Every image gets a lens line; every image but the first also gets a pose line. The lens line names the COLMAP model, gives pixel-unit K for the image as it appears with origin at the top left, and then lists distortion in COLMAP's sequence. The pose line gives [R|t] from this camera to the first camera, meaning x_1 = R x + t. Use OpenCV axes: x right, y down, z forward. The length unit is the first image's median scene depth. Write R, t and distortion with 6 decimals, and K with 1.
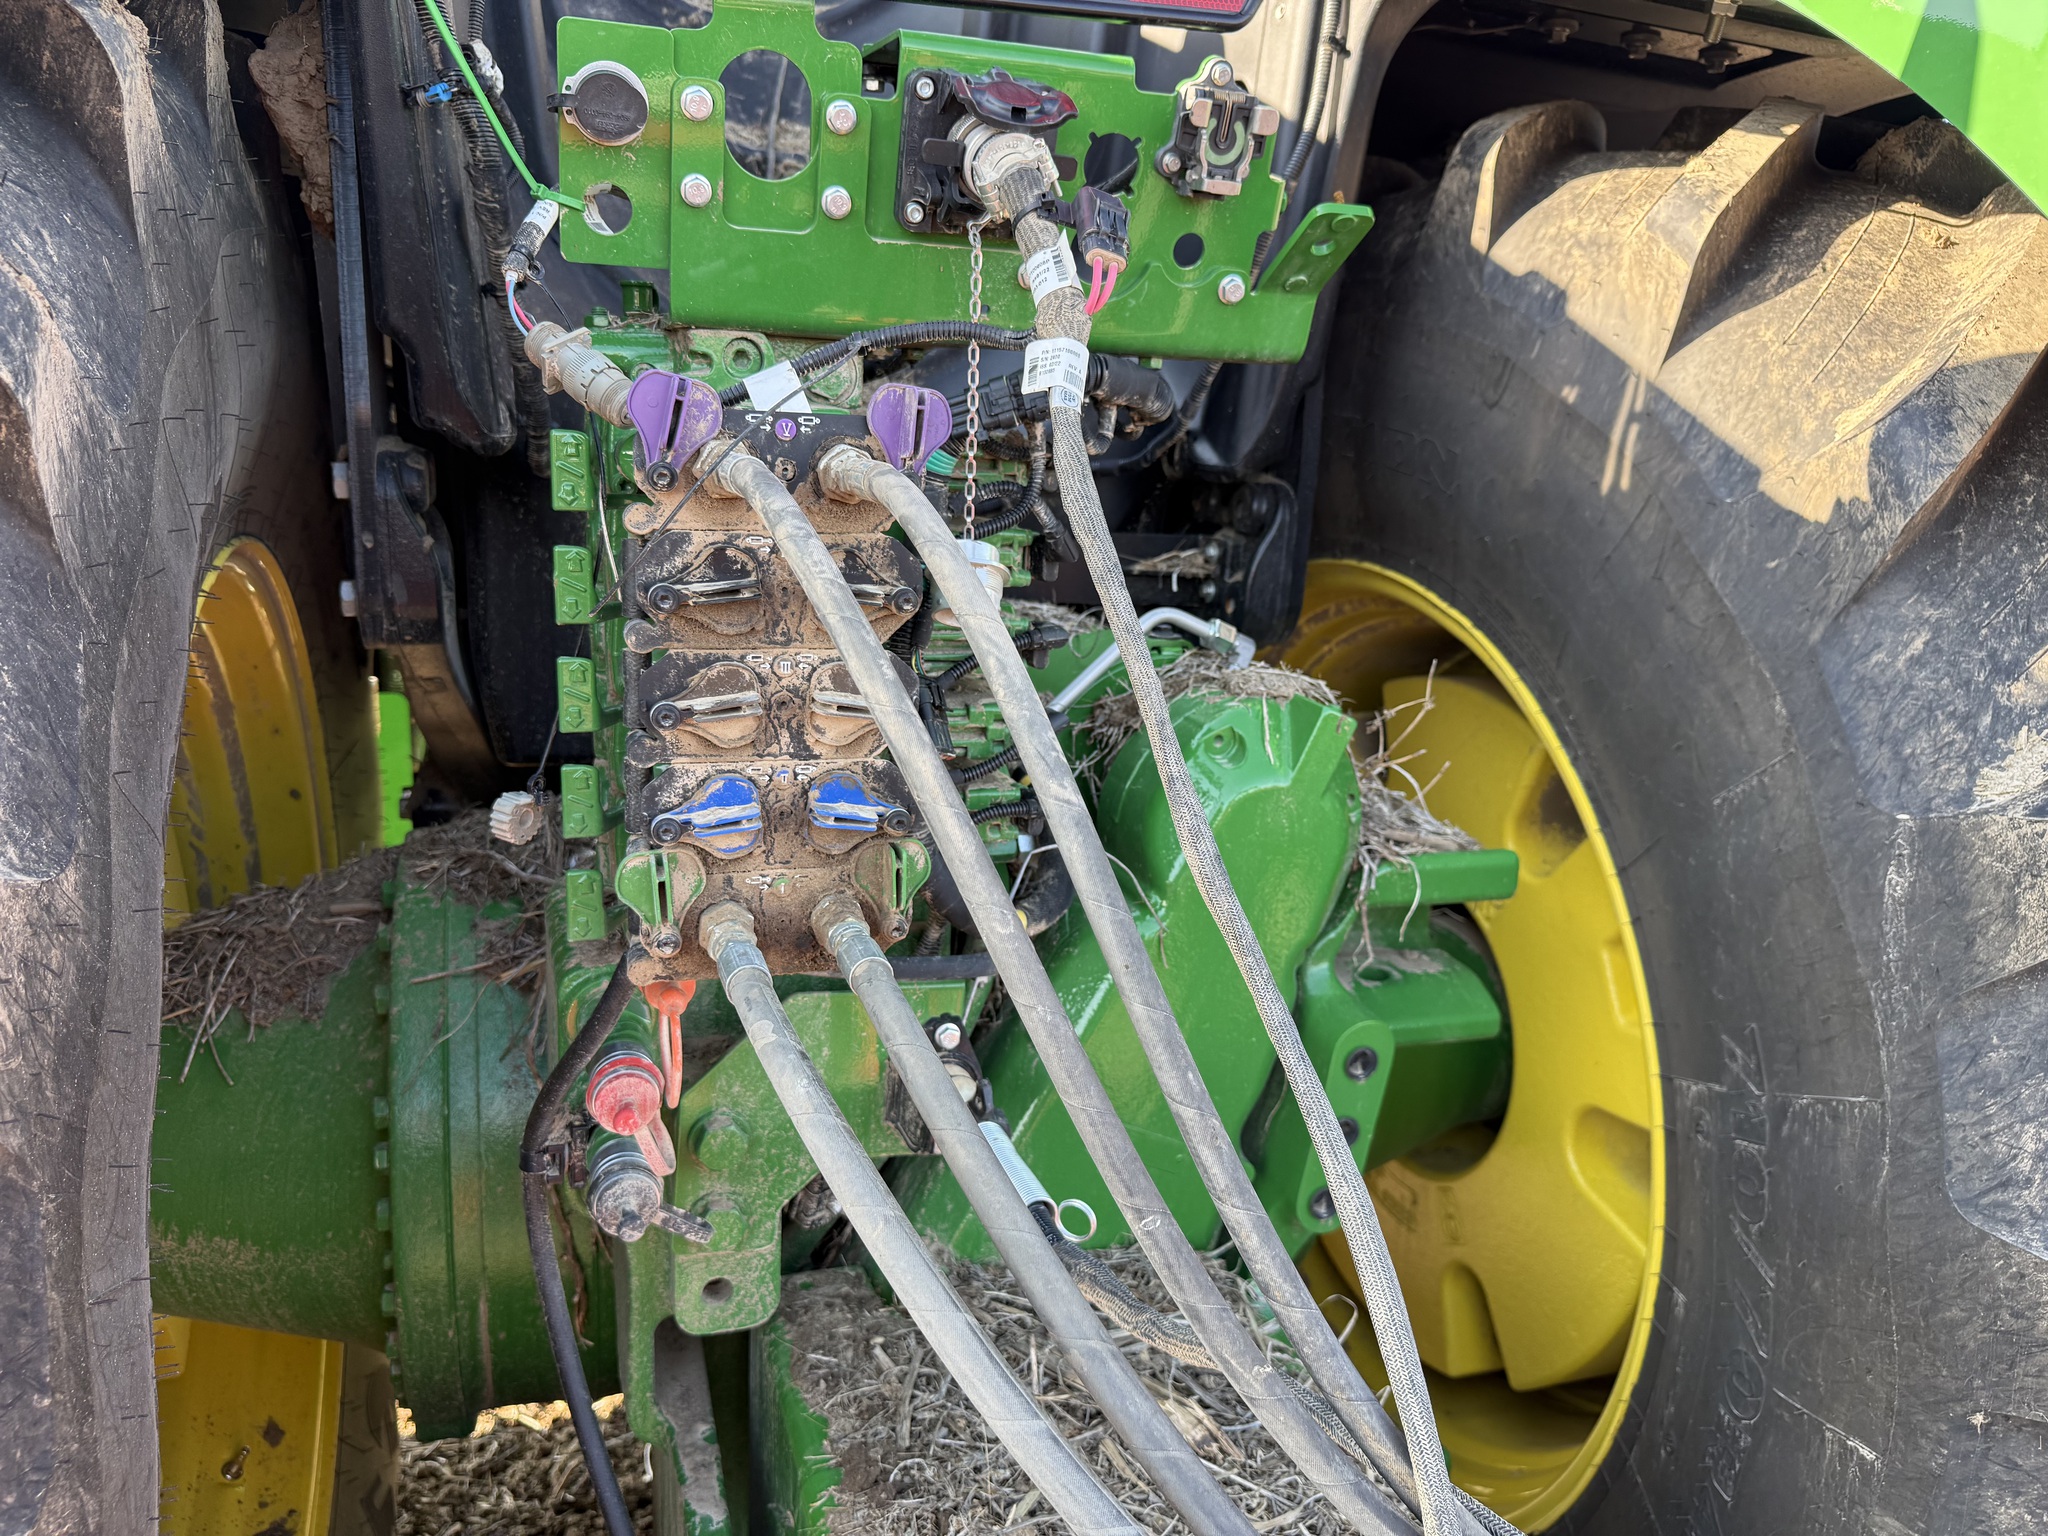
lens RADIAL K [[1468.1, 0, 1008.0], [0, 1468.1, 768.7], [0, 0, 1]] dist [0.034162, -0.057012]
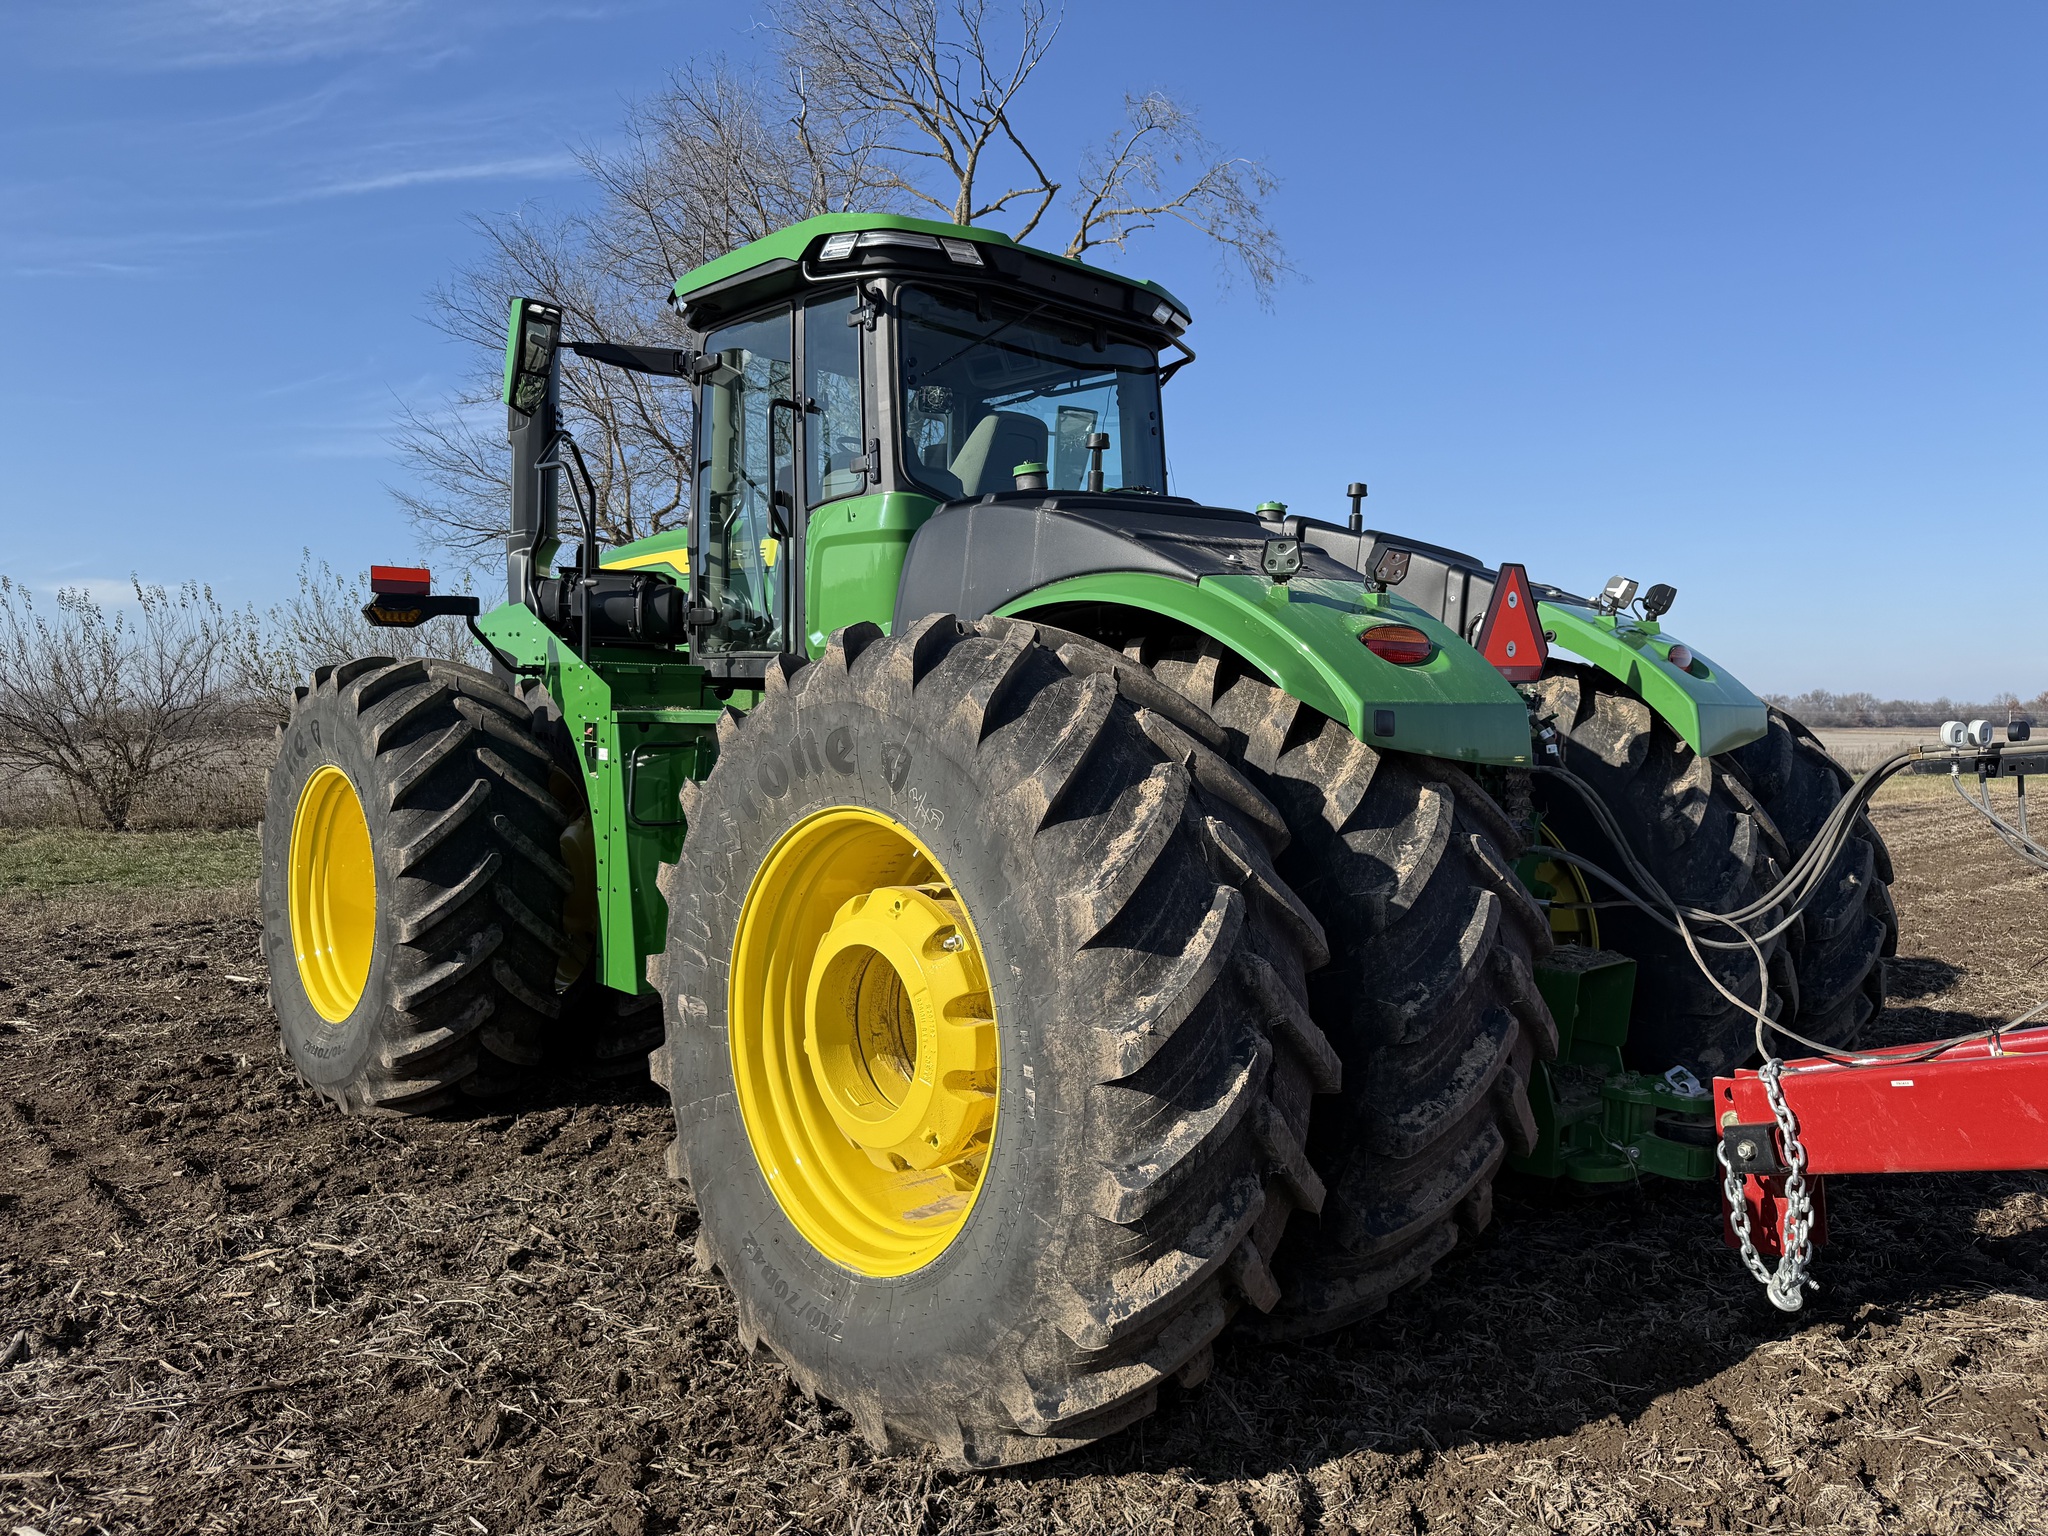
lens RADIAL K [[1468.1, 0, 1037.6], [0, 1468.1, 752.9], [0, 0, 1]] dist [0.034162, -0.057012]
pose [[0.911088, -0.045352, 0.409709, -3.038481], [0.118289, 0.980891, -0.154467, 0.294765], [-0.394875, 0.189197, 0.899043, -2.498796]]
